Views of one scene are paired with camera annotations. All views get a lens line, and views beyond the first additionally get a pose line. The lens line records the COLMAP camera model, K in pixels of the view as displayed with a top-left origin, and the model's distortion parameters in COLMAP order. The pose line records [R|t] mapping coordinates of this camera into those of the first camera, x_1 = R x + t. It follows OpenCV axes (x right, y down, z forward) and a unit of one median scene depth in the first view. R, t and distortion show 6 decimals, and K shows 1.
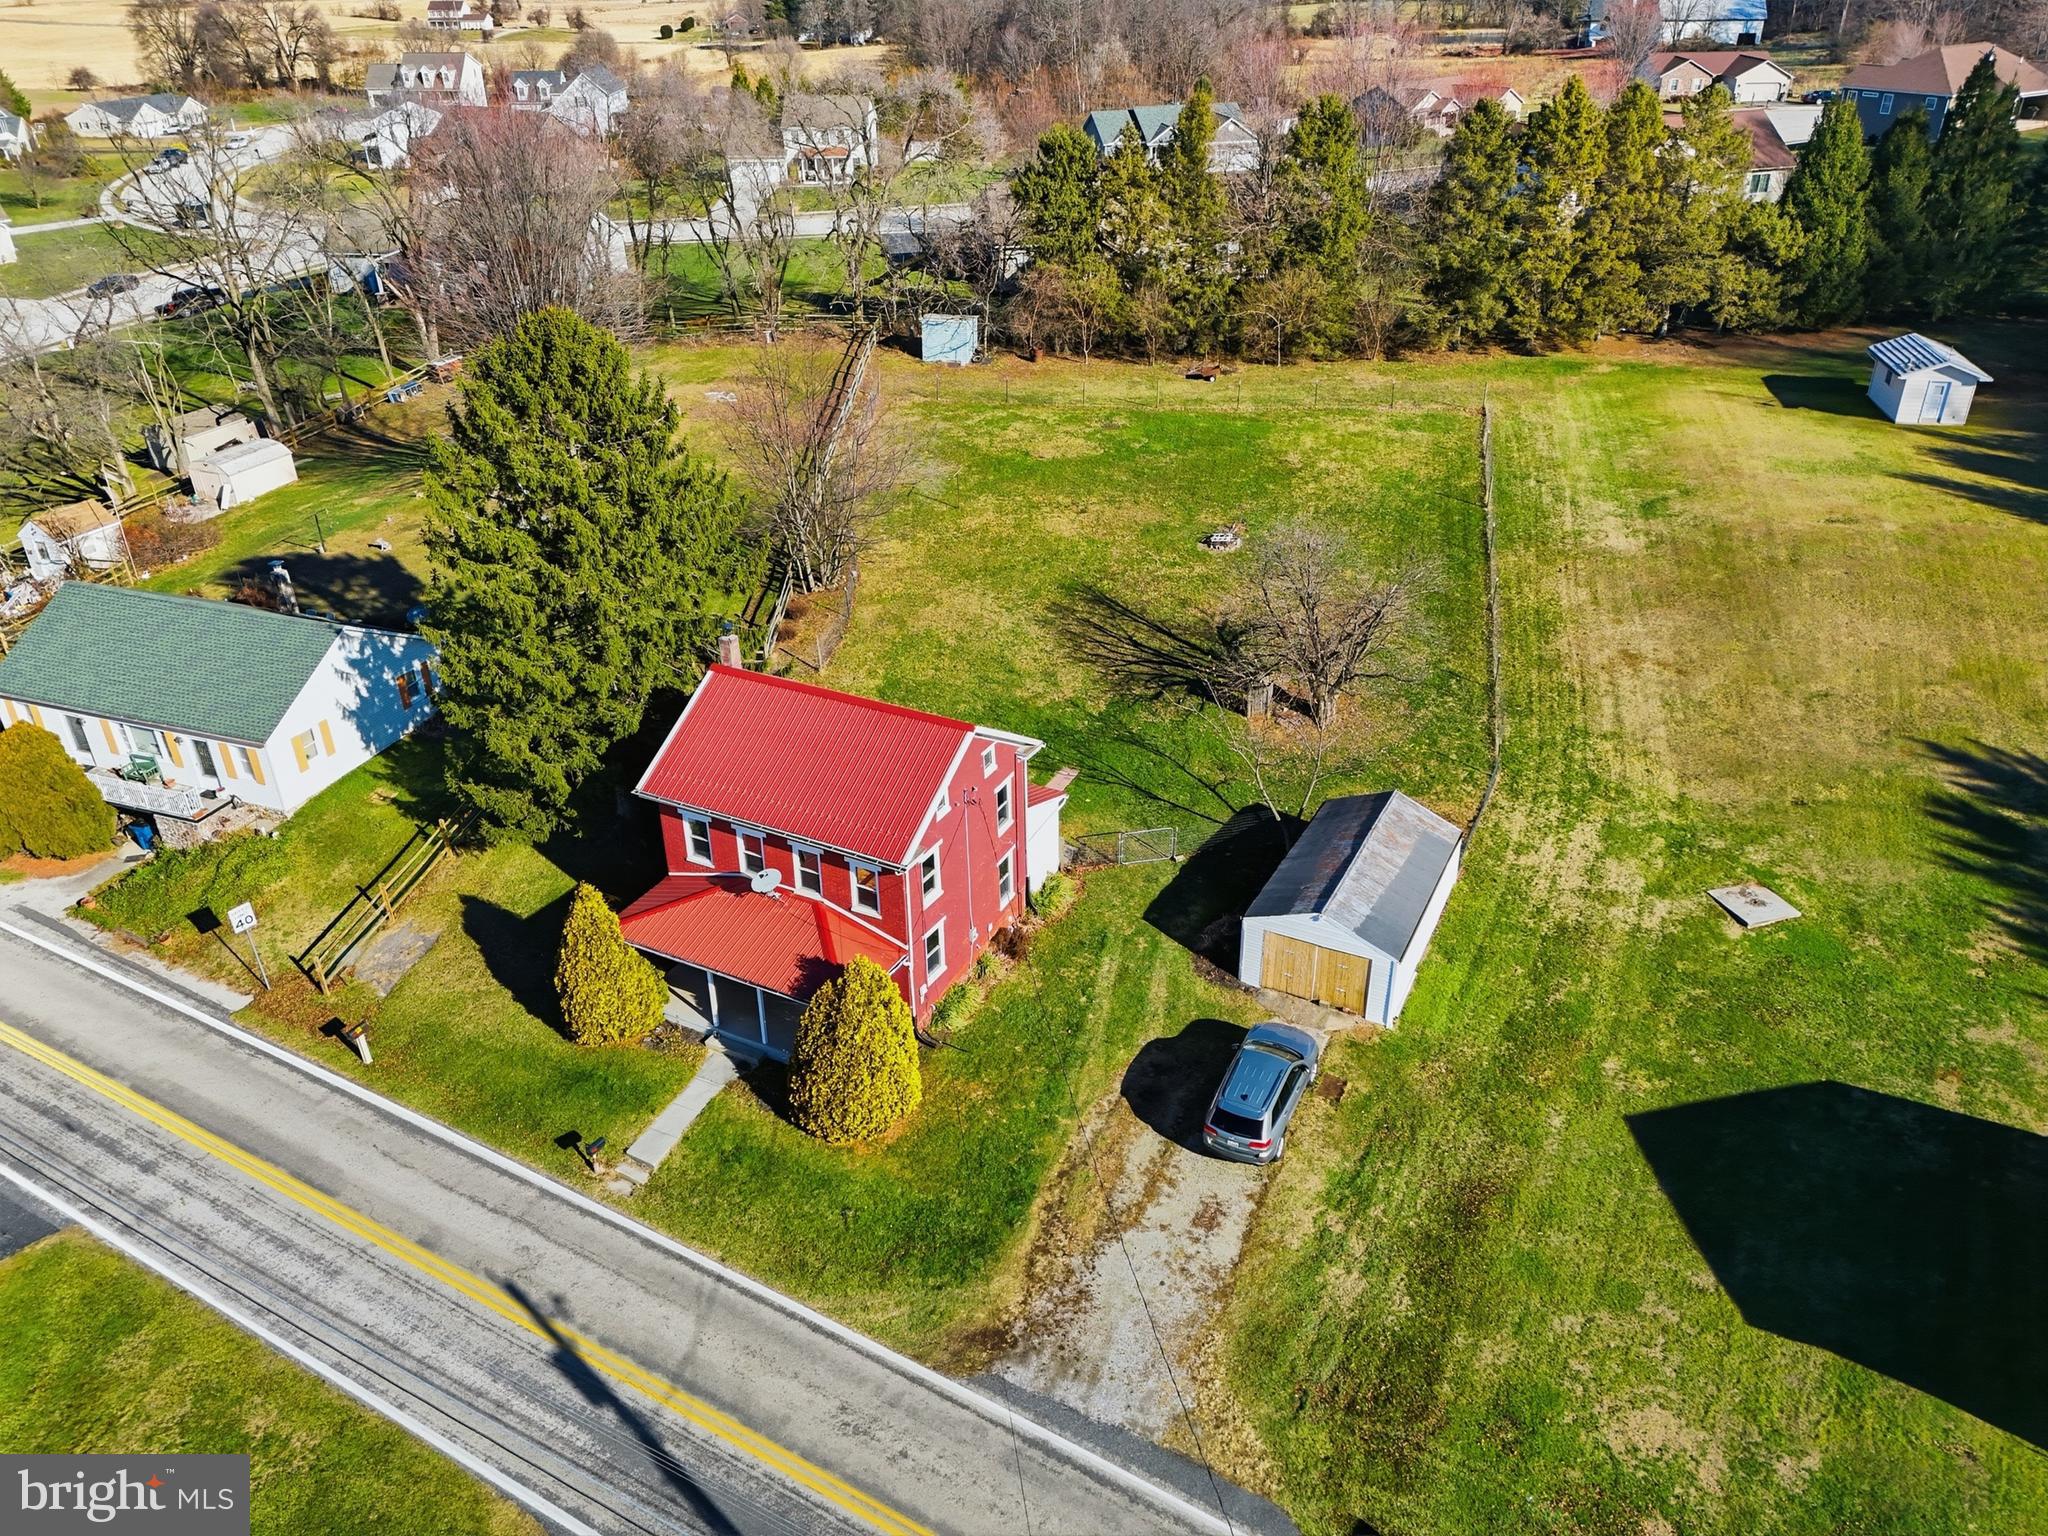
lens RADIAL K [[1516.7, 0, 1031.1], [0, 1516.7, 727.6], [0, 0, 1]] dist [0.083431, -0.065140]
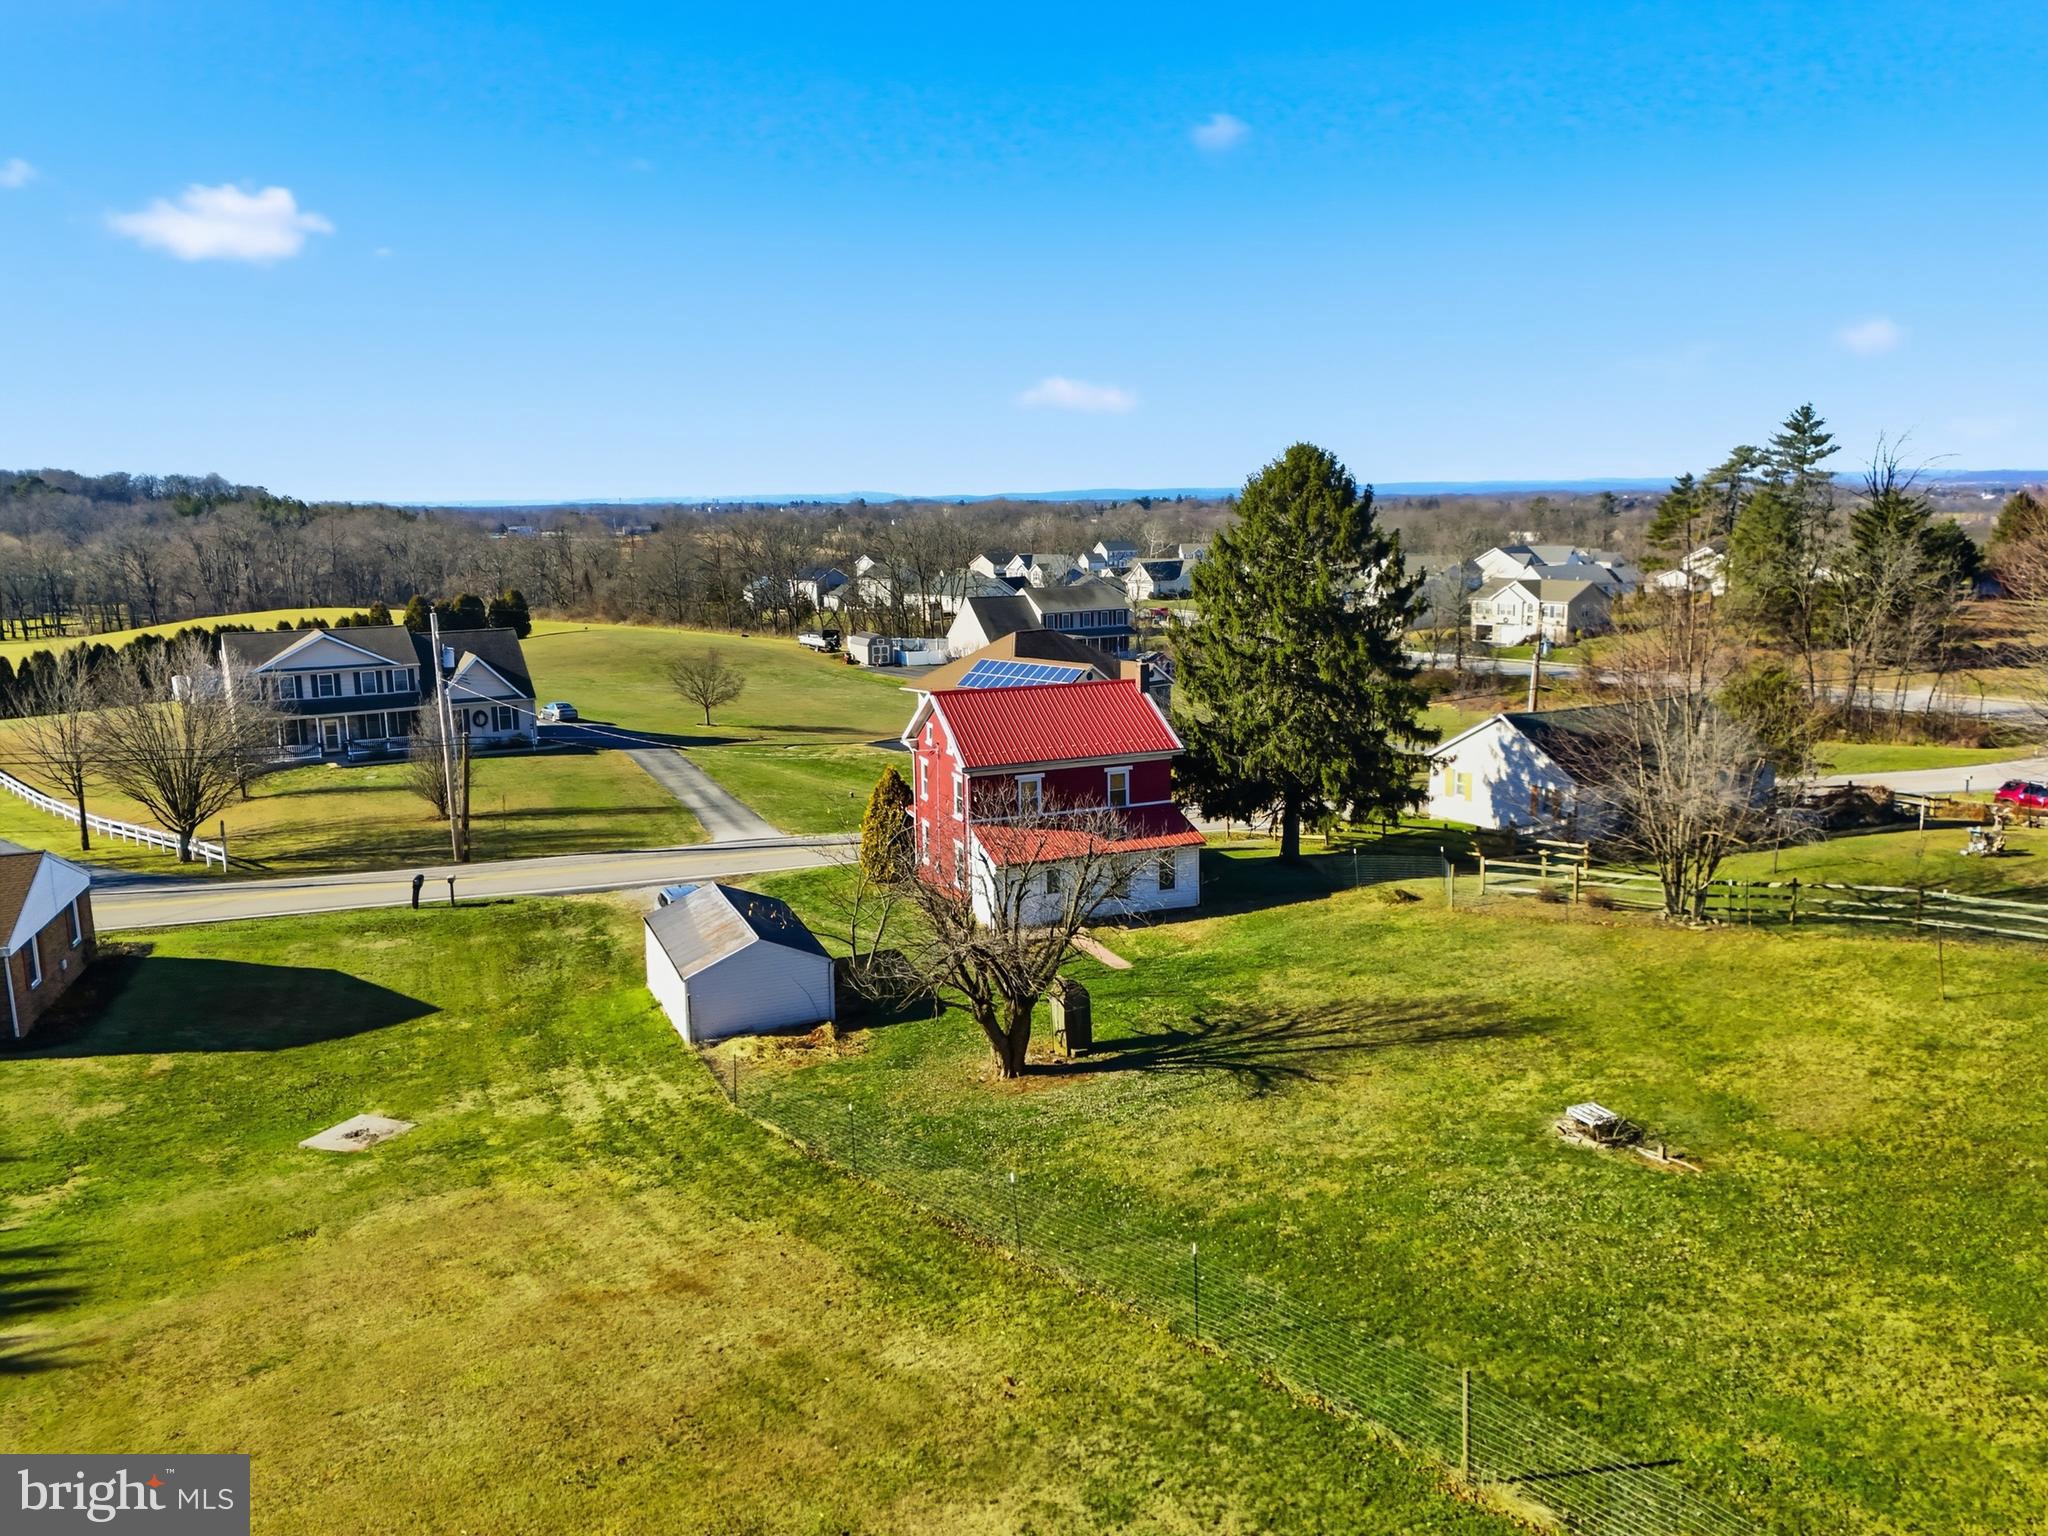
lens RADIAL K [[1488.8, 0, 1024.0], [0, 1488.8, 768.0], [0, 0, 1]] dist [0.121635, -0.143820]
pose [[-0.652758, 0.156148, -0.741300, 0.699793], [-0.332854, 0.819901, 0.465802, -0.459241], [0.680526, 0.550800, -0.483222, 1.323280]]
